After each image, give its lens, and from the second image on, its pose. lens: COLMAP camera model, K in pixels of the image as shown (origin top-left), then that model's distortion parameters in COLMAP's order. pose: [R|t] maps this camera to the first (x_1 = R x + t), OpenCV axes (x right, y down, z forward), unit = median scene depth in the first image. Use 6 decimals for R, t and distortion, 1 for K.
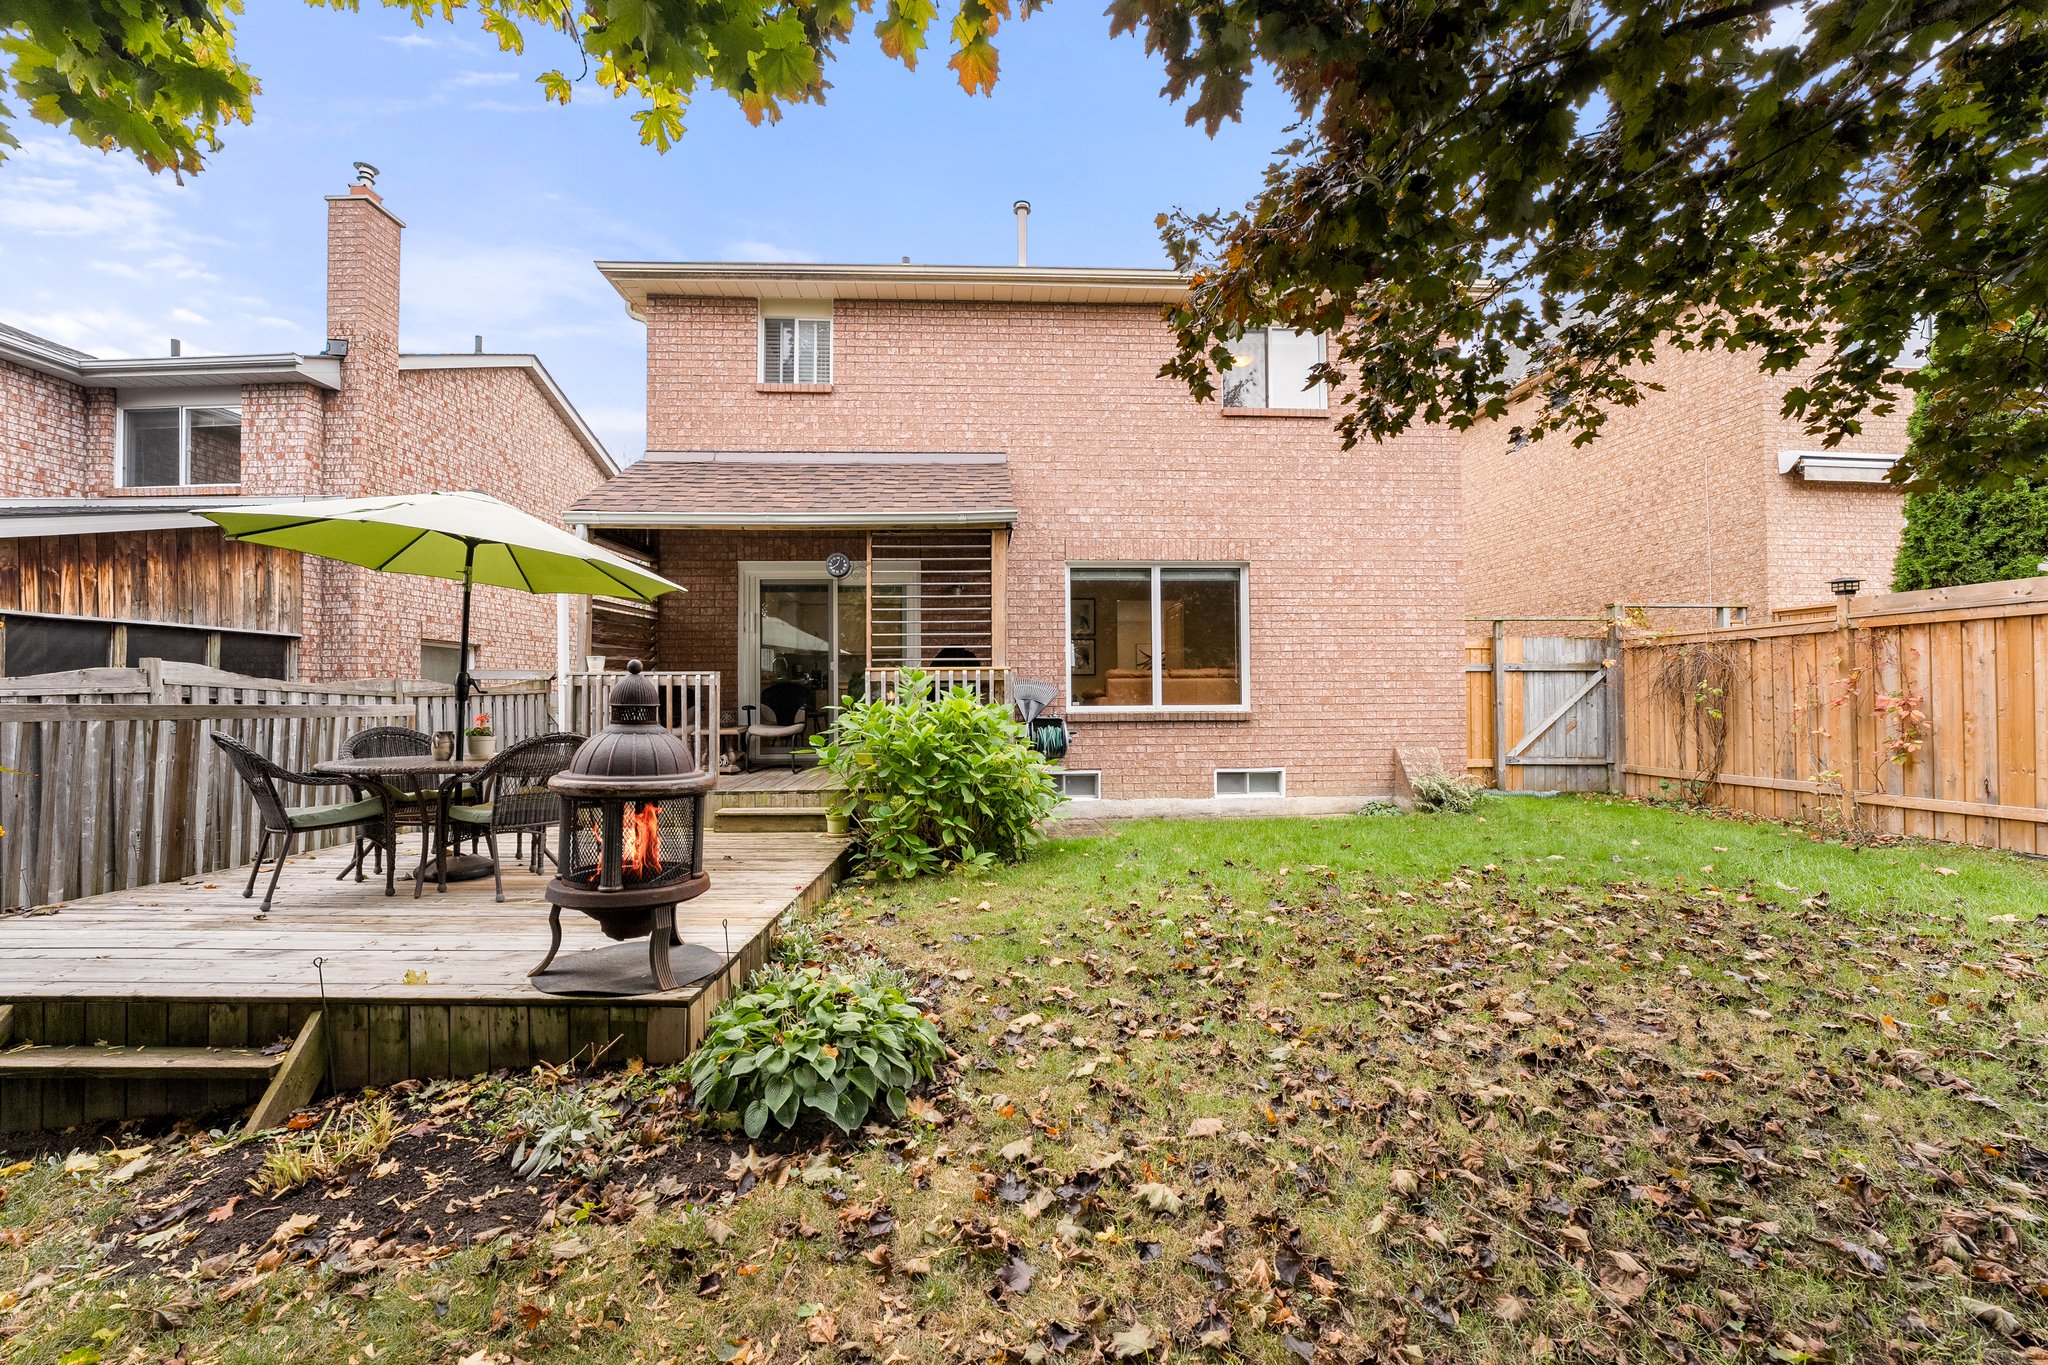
lens RADIAL K [[824.9, 0, 1023.3], [0, 824.9, 681.6], [0, 0, 1]] dist [-0.003185, -0.000278]
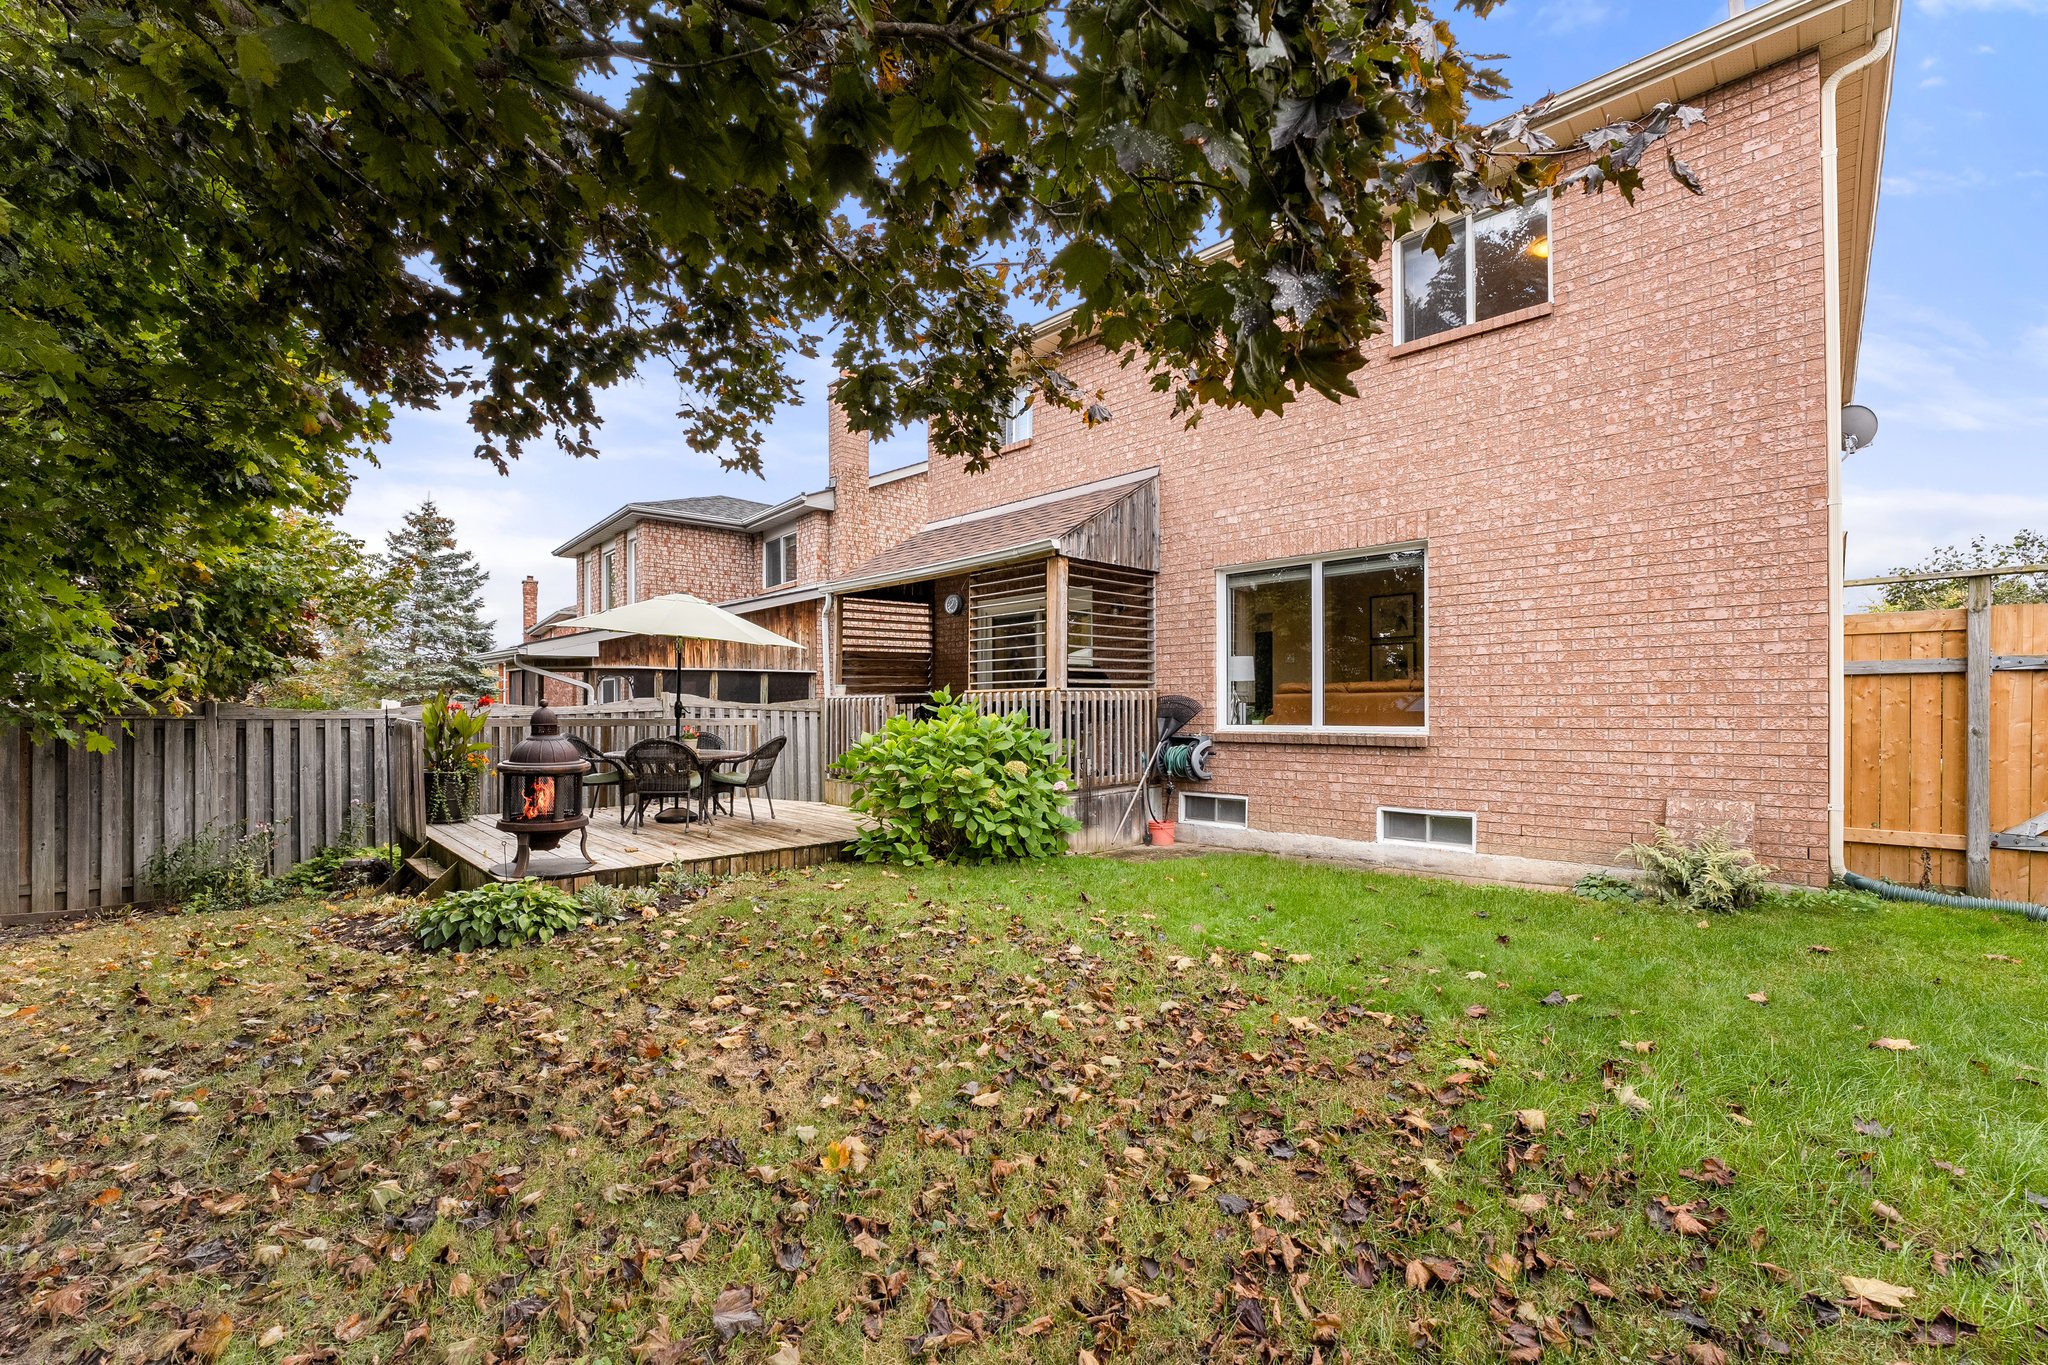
lens RADIAL K [[824.9, 0, 1020.6], [0, 824.9, 695.2], [0, 0, 1]] dist [-0.003185, -0.000278]
pose [[0.693840, -0.009280, -0.720069, 0.559833], [0.015938, 0.999870, 0.002472, -0.009113], [0.719953, -0.013191, 0.693898, 0.195461]]
